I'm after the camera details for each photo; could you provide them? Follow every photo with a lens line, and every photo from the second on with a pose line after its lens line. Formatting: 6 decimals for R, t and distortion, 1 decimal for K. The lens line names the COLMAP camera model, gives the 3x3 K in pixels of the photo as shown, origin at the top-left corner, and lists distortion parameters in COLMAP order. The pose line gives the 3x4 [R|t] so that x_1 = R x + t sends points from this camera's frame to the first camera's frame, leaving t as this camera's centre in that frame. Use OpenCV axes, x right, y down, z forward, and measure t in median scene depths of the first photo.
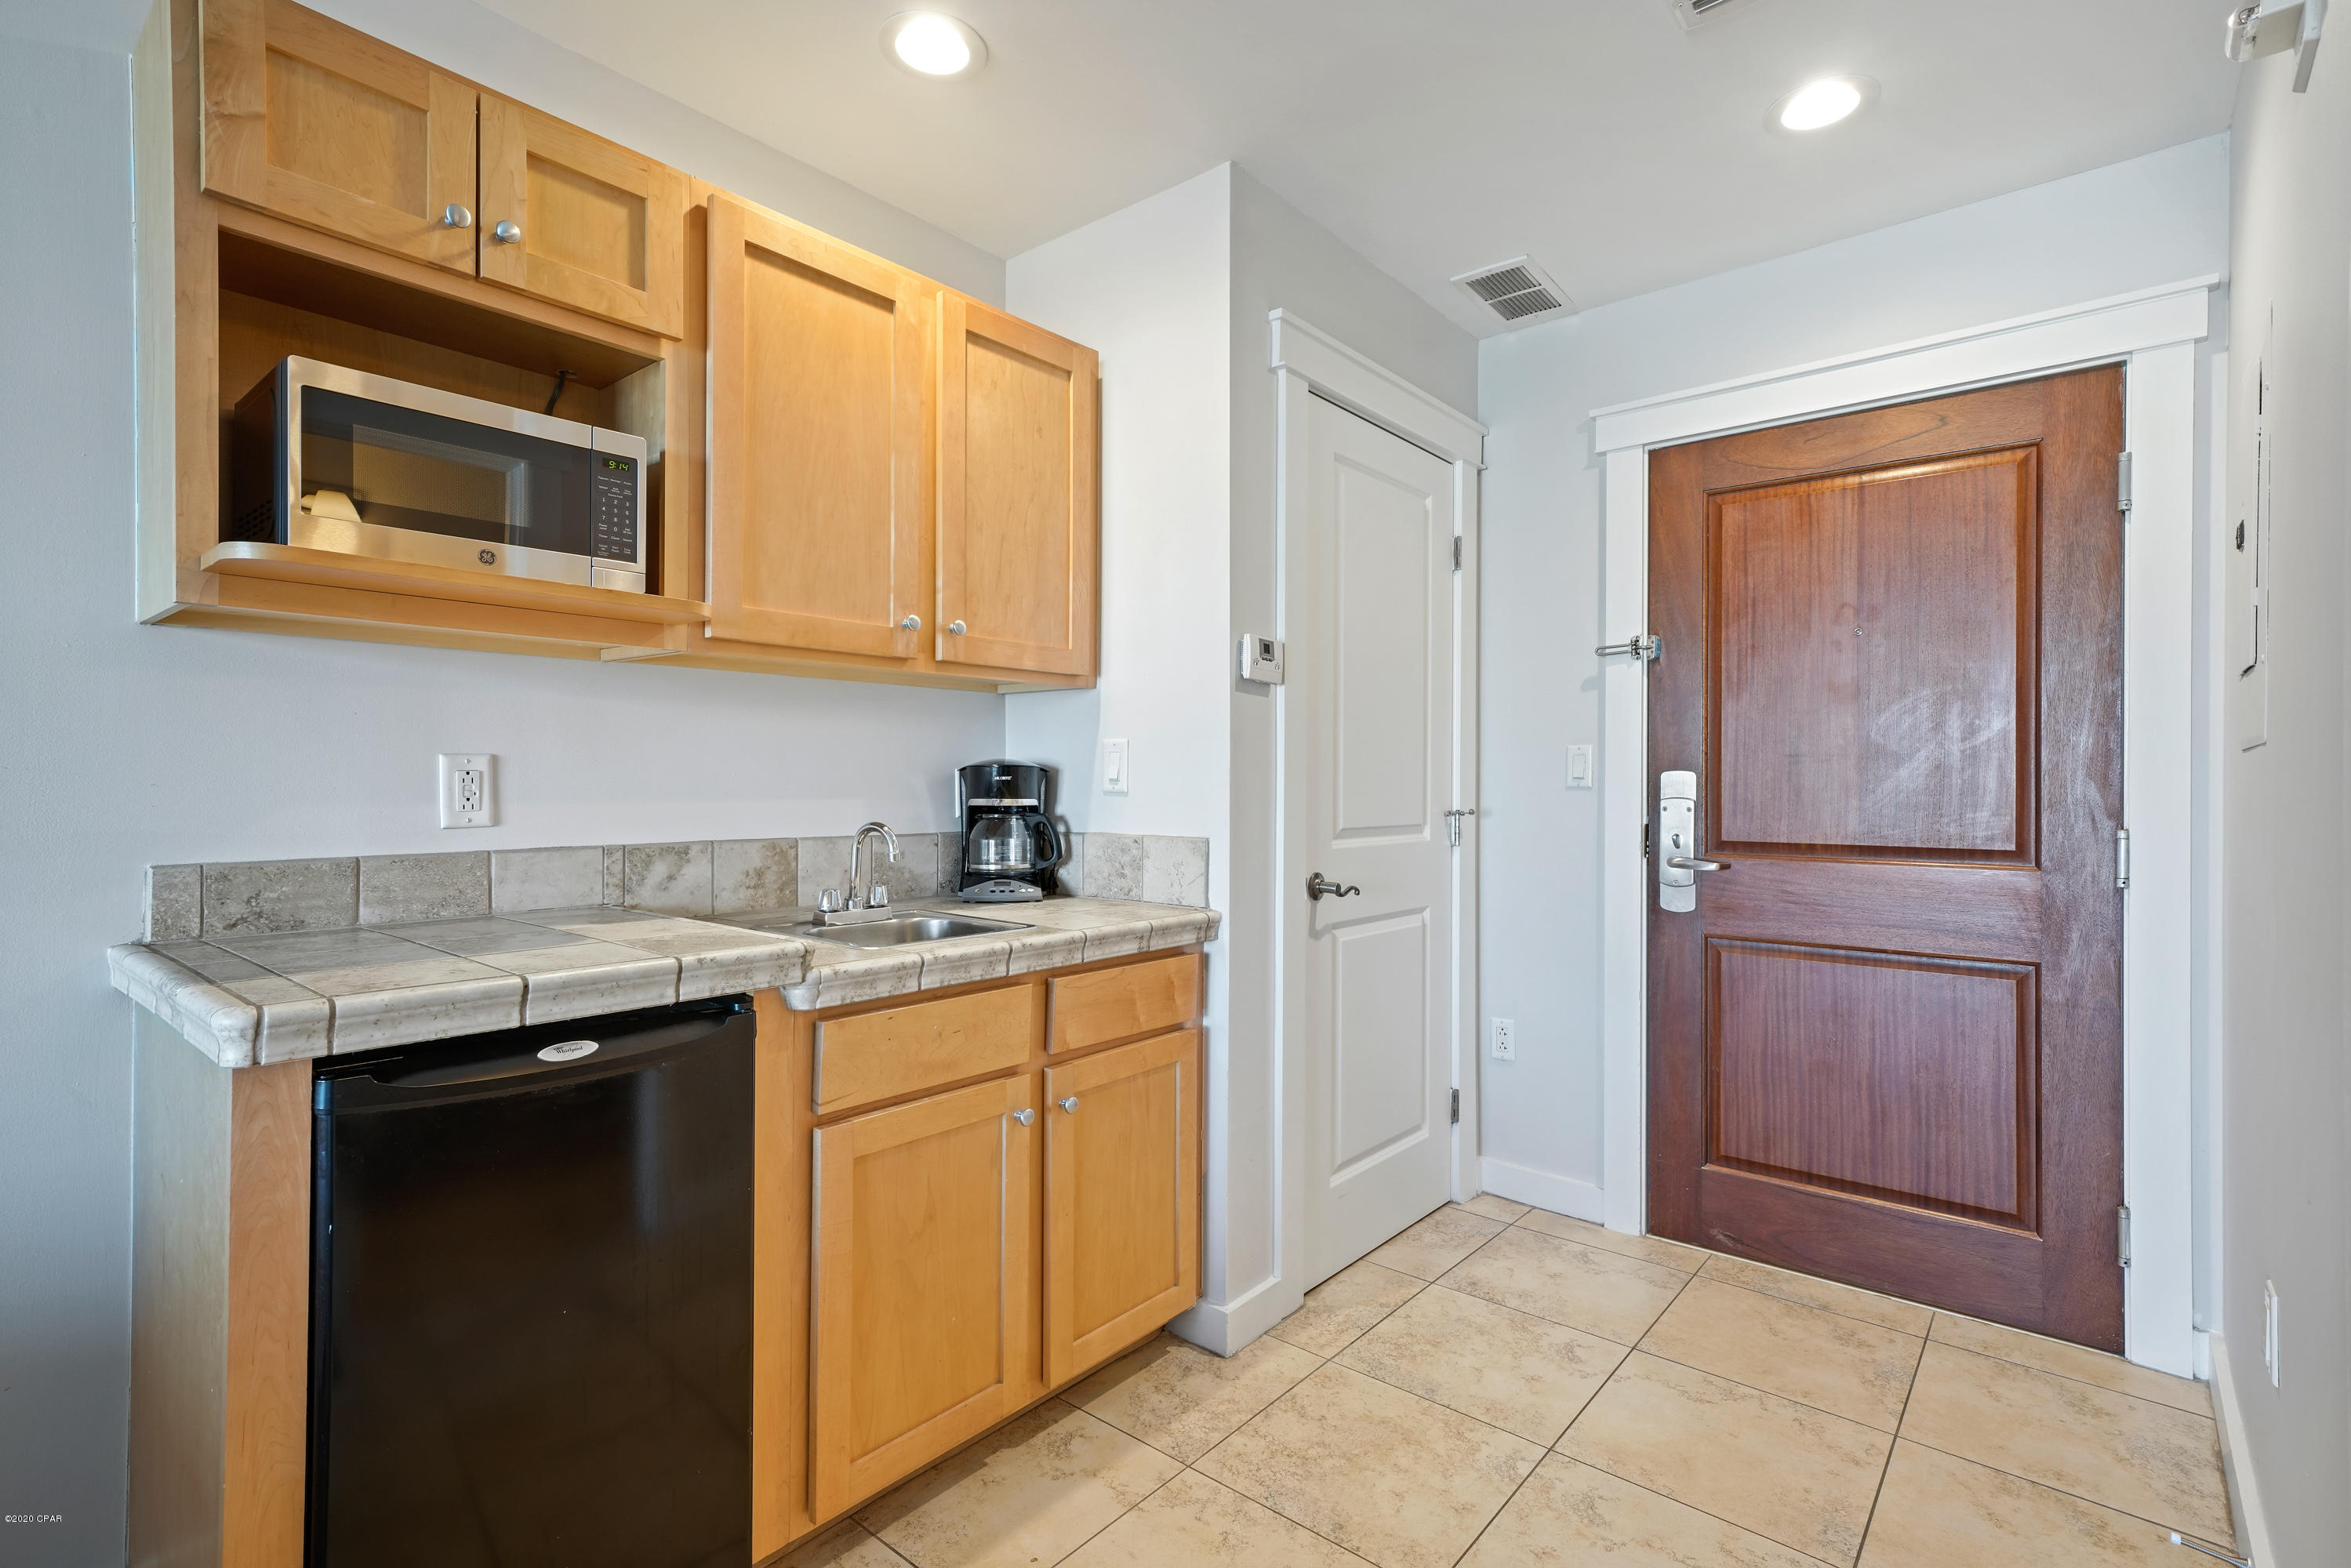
lens RADIAL K [[1074.0, 0, 1174.6], [0, 1074.0, 778.9], [0, 0, 1]] dist [0.005594, 0.008619]
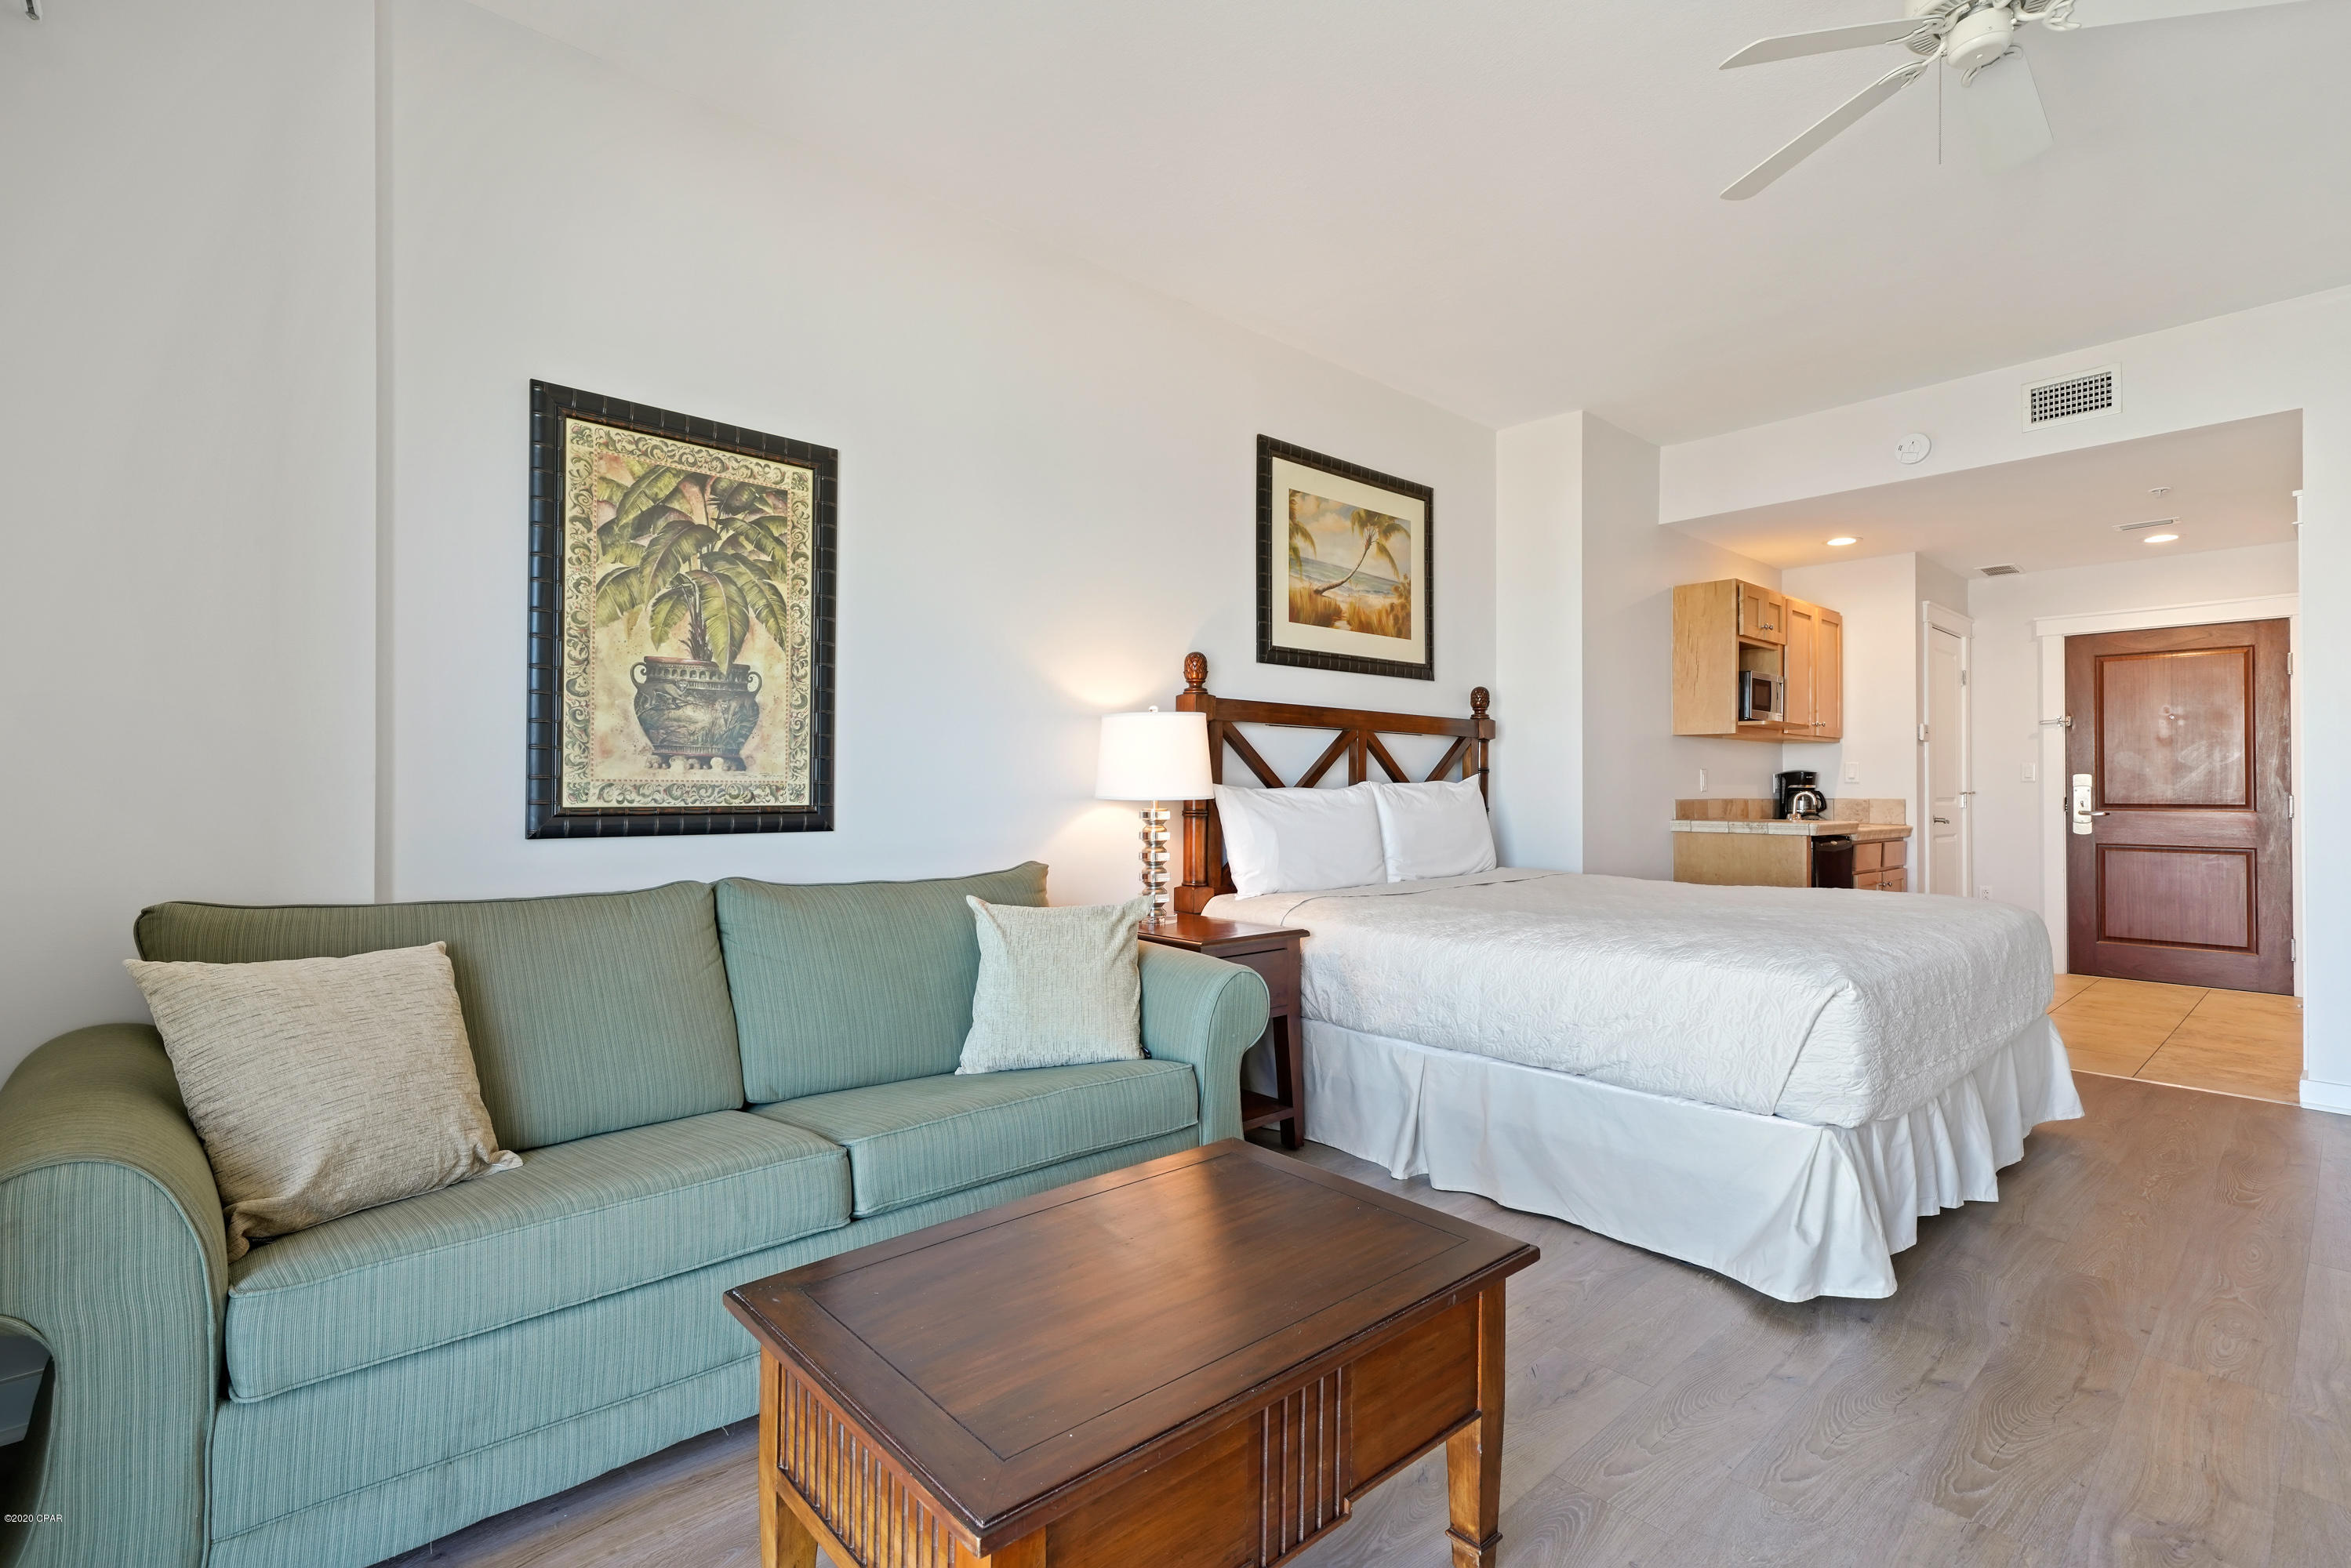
lens RADIAL K [[1074.0, 0, 1174.6], [0, 1074.0, 778.9], [0, 0, 1]] dist [0.005594, 0.008619]
pose [[0.991893, -0.002497, -0.127050, -1.353473], [0.000995, 0.999929, -0.011887, 0.033028], [0.127070, 0.011664, 0.991825, -1.805964]]
